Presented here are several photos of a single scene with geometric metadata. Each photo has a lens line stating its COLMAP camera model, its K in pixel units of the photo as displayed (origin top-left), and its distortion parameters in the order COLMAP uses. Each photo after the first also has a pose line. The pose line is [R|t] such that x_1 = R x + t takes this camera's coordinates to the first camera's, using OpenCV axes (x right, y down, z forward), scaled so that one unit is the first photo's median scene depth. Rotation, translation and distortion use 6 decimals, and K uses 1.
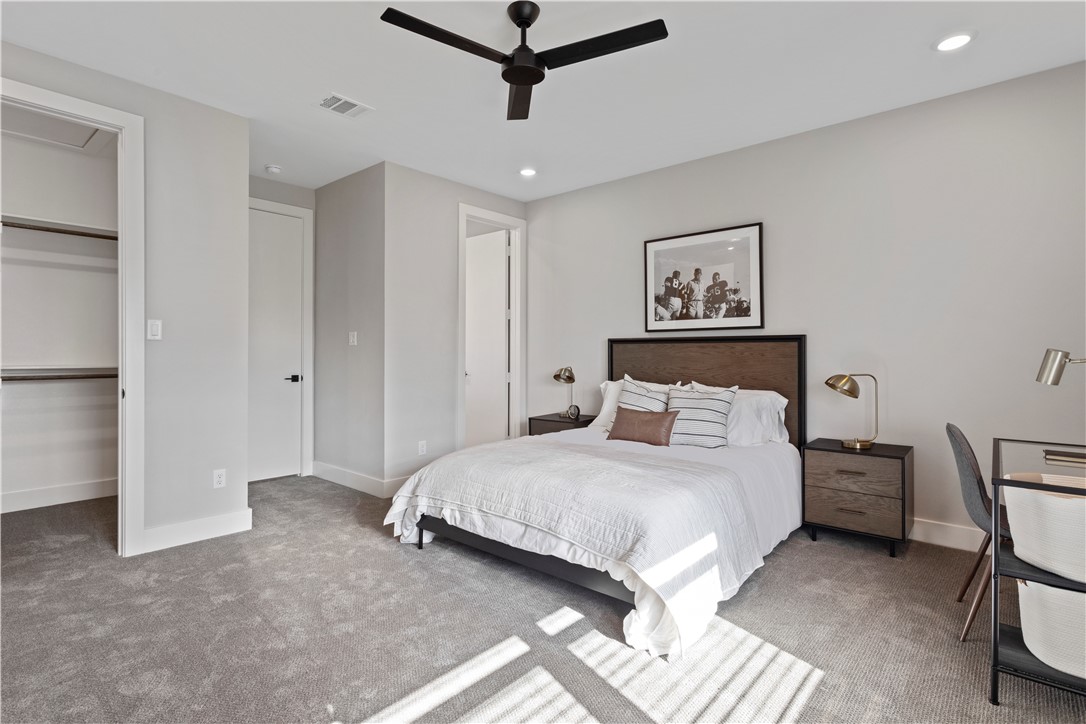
lens RADIAL K [[537.8, 0, 536.4], [0, 537.8, 356.3], [0, 0, 1]] dist [-0.000724, -0.000087]
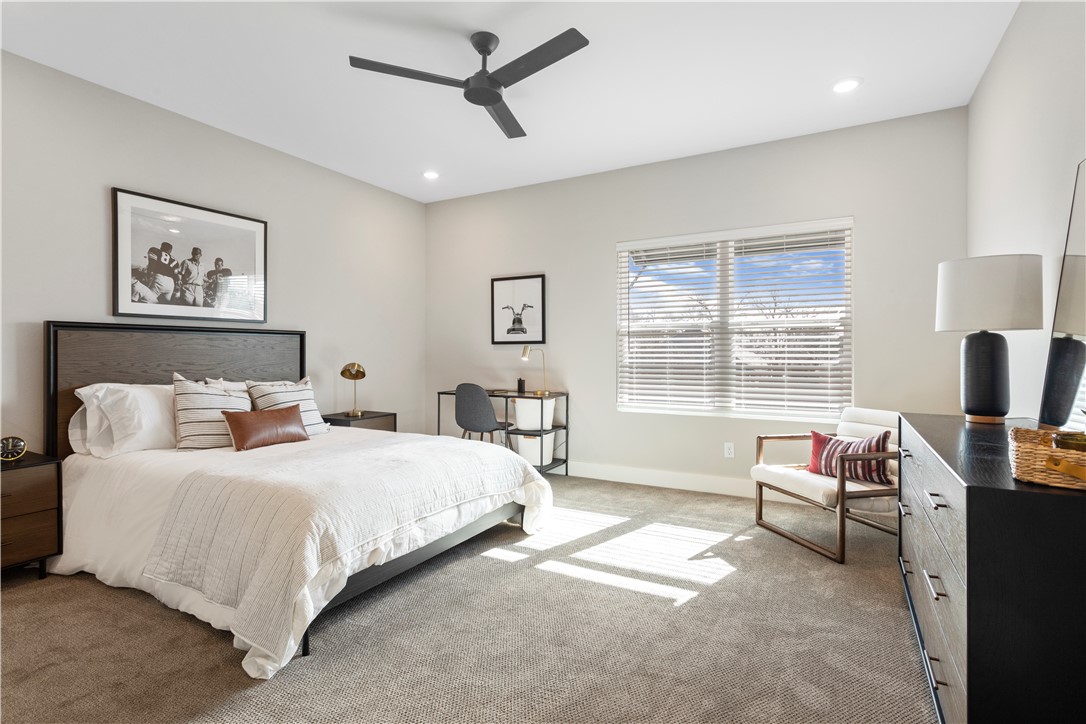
lens RADIAL K [[537.8, 0, 536.4], [0, 537.8, 356.3], [0, 0, 1]] dist [-0.000724, -0.000087]
pose [[-0.211467, -0.007205, 0.977359, -0.655161], [0.006949, 0.999936, 0.008874, 0.006955], [-0.977360, 0.008668, -0.211404, 0.647100]]
